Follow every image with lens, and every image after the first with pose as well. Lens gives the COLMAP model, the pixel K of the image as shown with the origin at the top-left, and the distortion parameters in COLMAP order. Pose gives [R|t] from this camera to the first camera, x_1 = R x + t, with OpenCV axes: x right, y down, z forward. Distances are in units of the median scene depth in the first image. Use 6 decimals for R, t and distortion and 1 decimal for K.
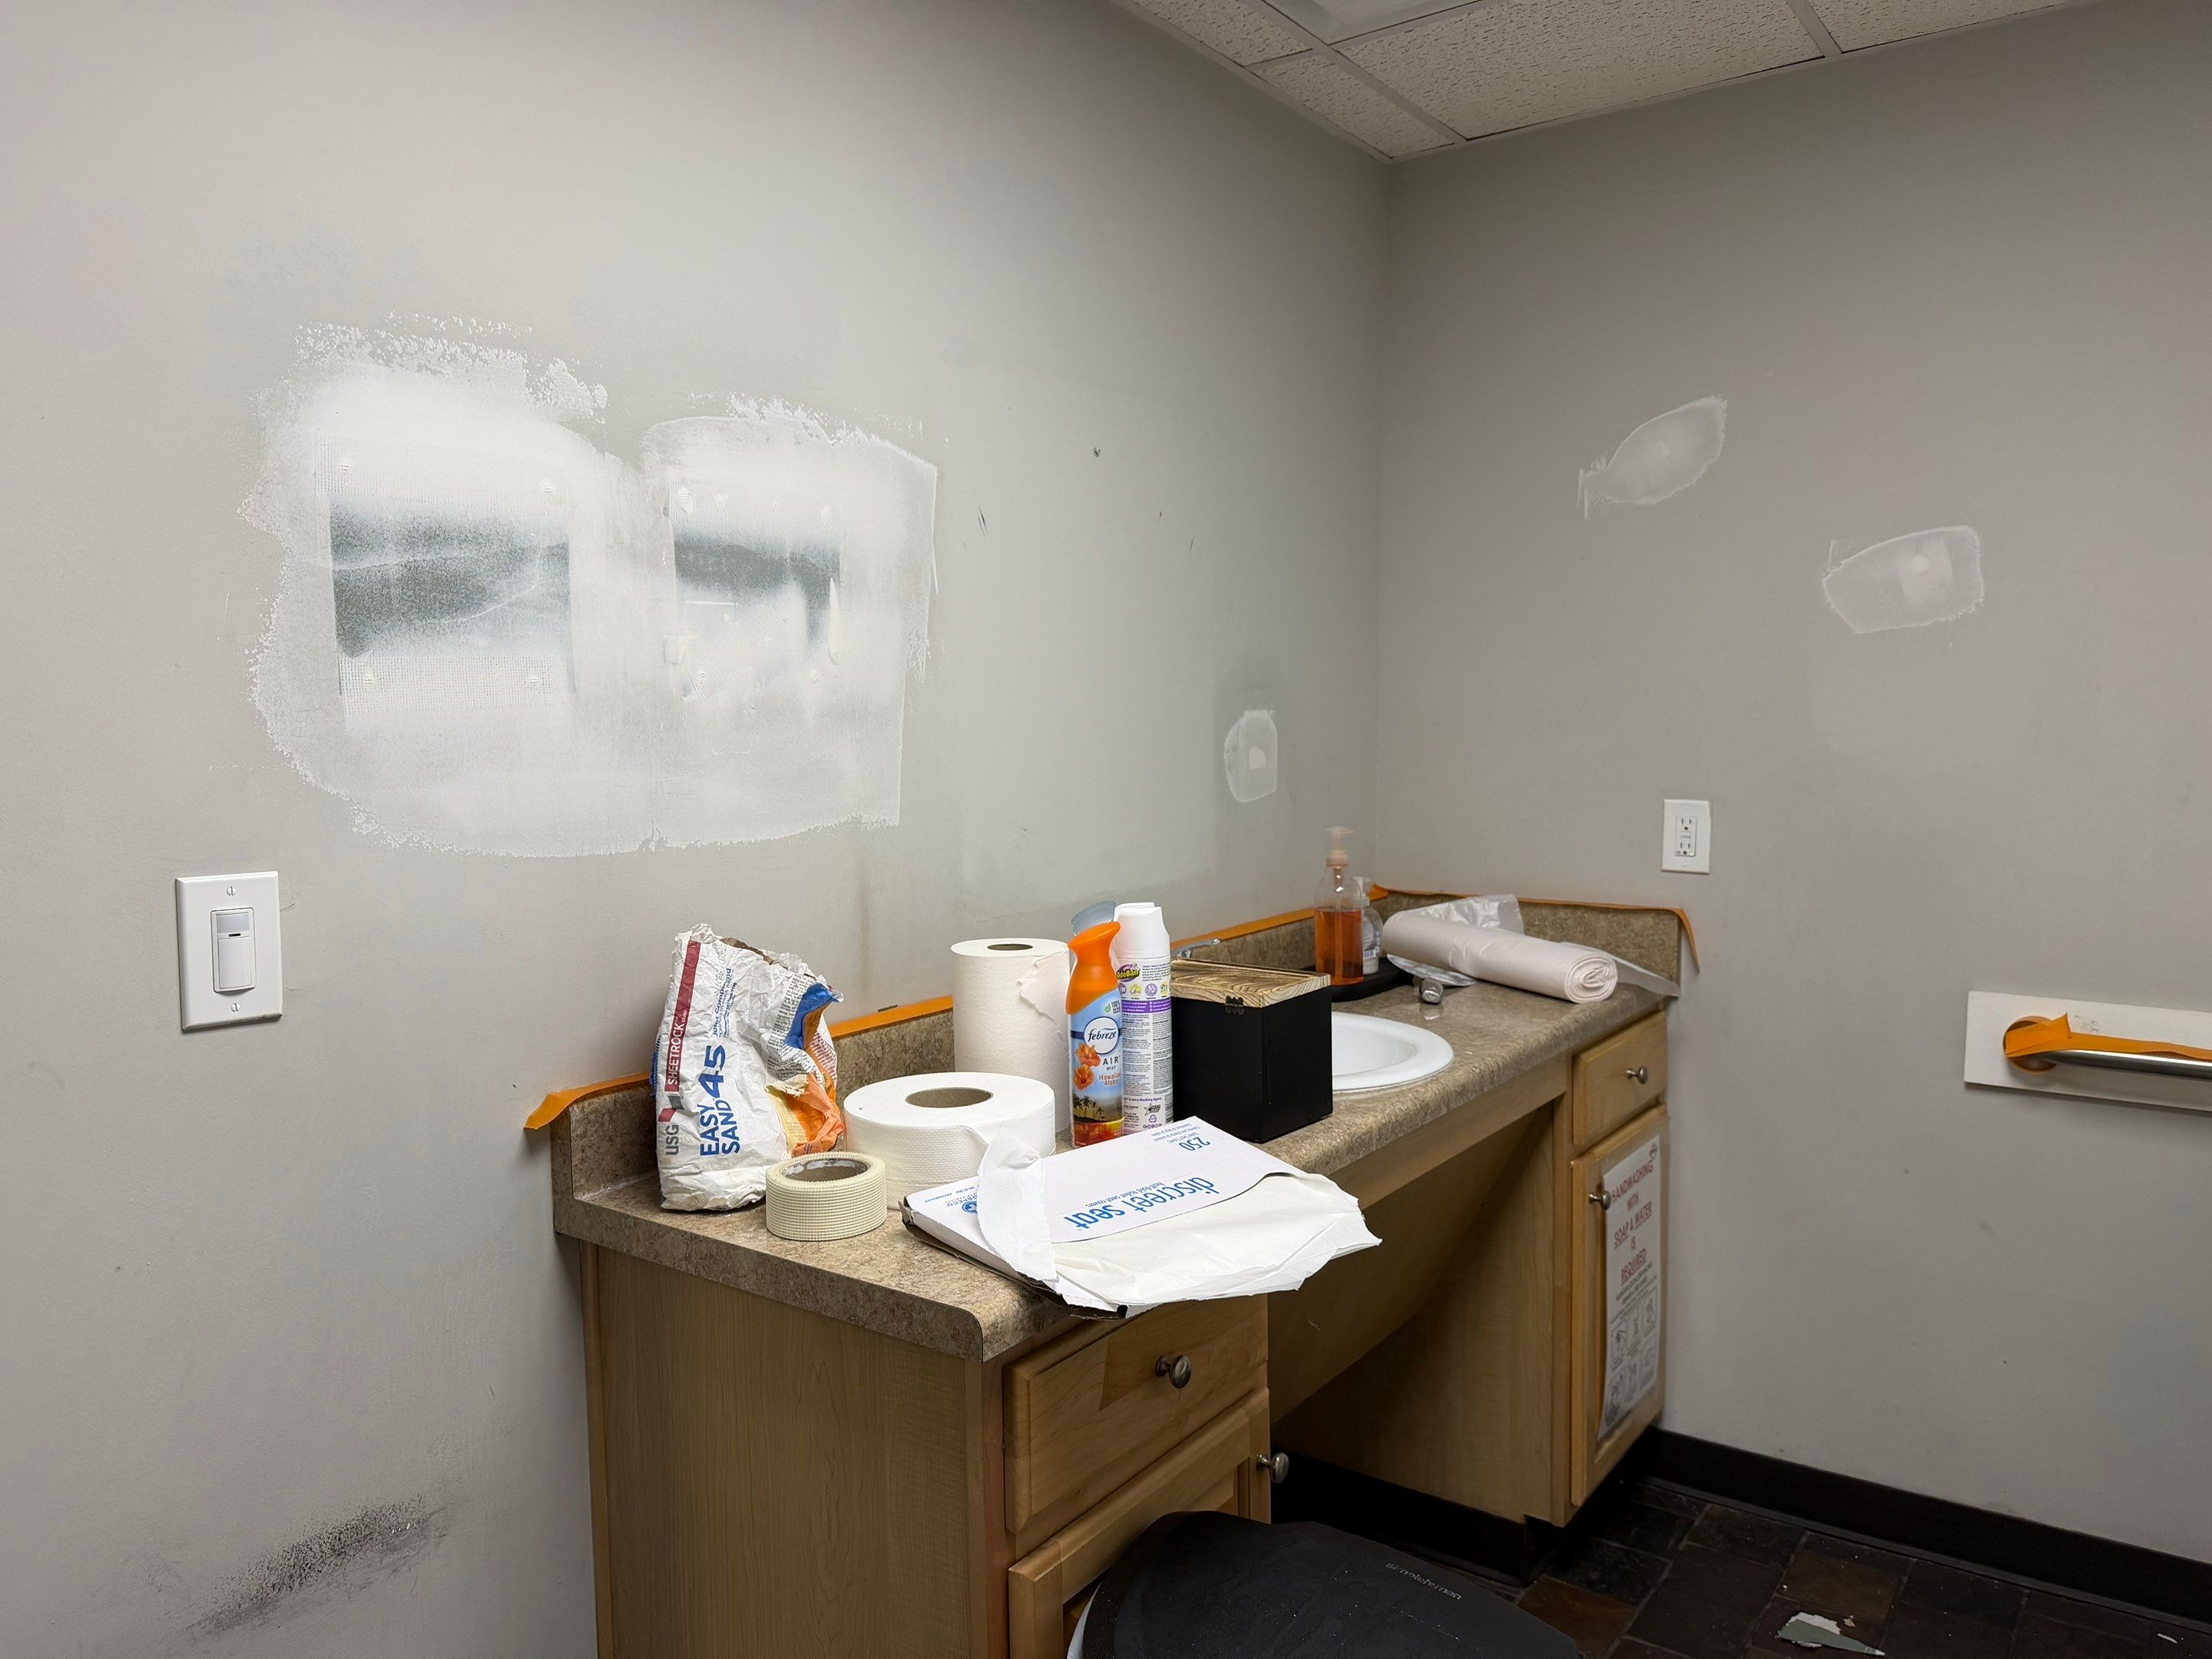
lens RADIAL K [[1548.8, 0, 1098.3], [0, 1548.8, 833.1], [0, 0, 1]] dist [0.151442, -0.271263]
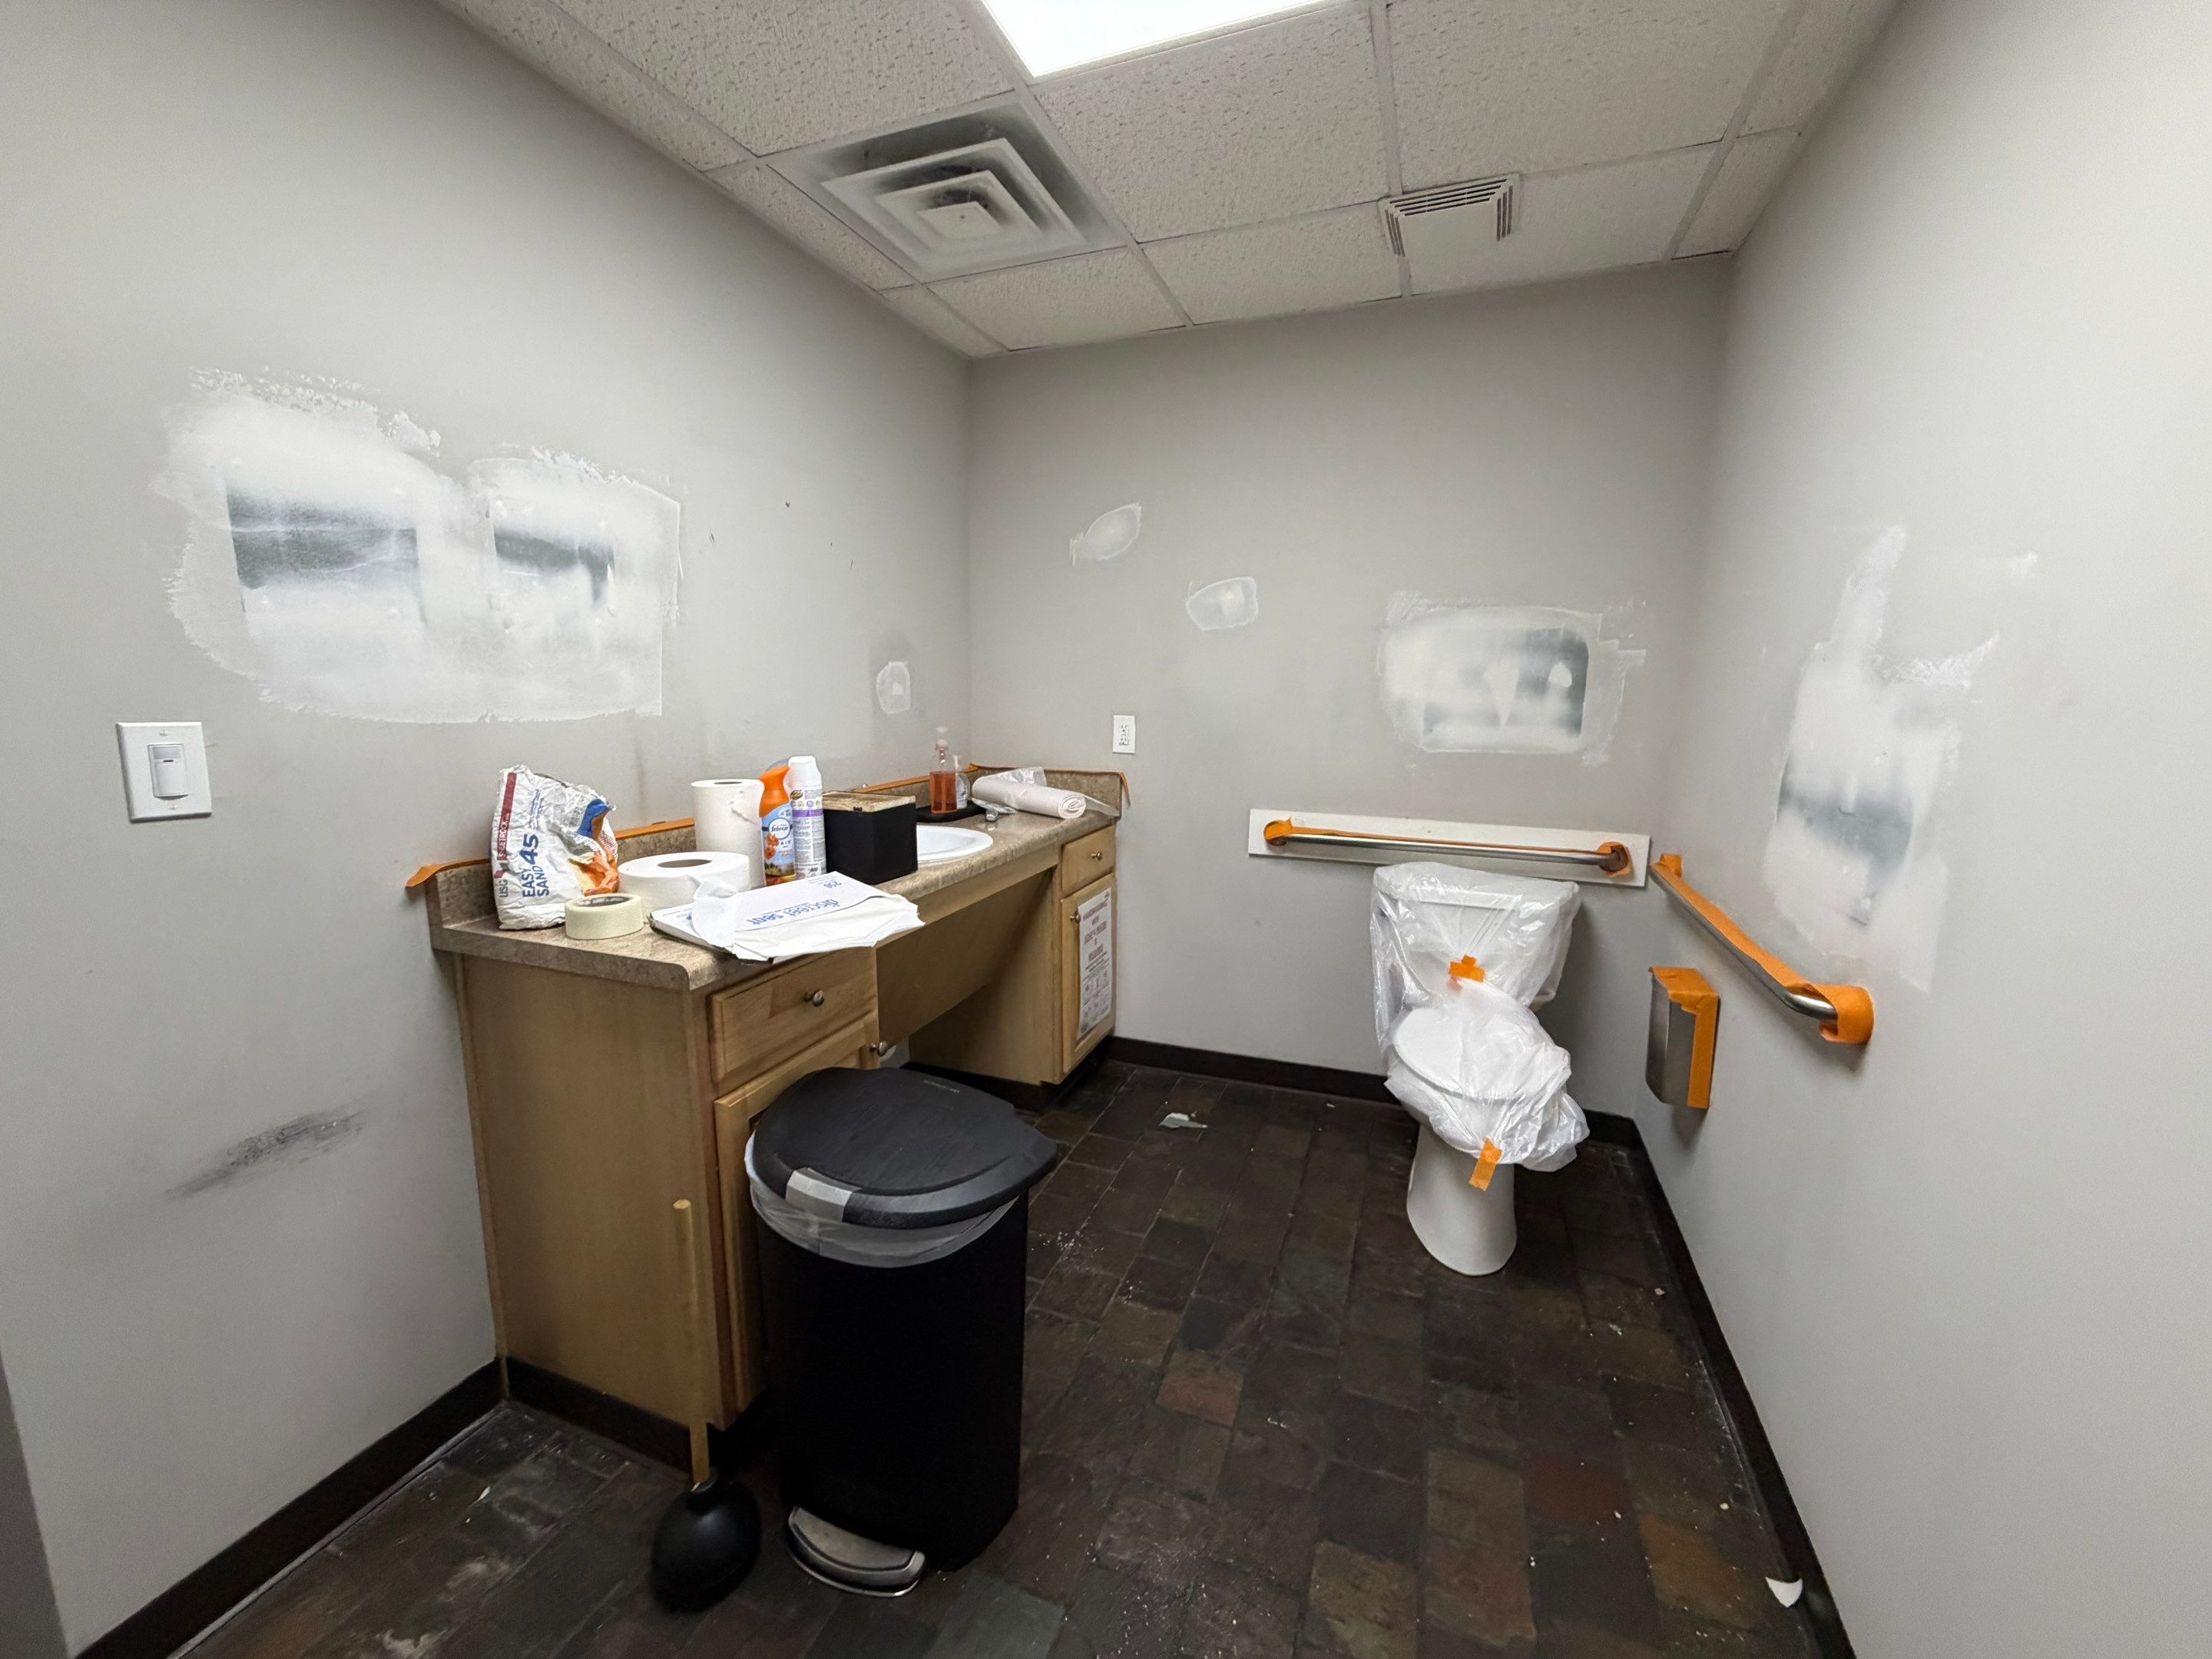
lens RADIAL K [[884.9, 0, 1098.5], [0, 884.9, 823.6], [0, 0, 1]] dist [0.005727, 0.000216]
pose [[0.965561, -0.021726, 0.259269, 0.092816], [0.002789, 0.997314, 0.073186, 0.050475], [-0.260162, -0.069942, 0.963028, -0.080477]]
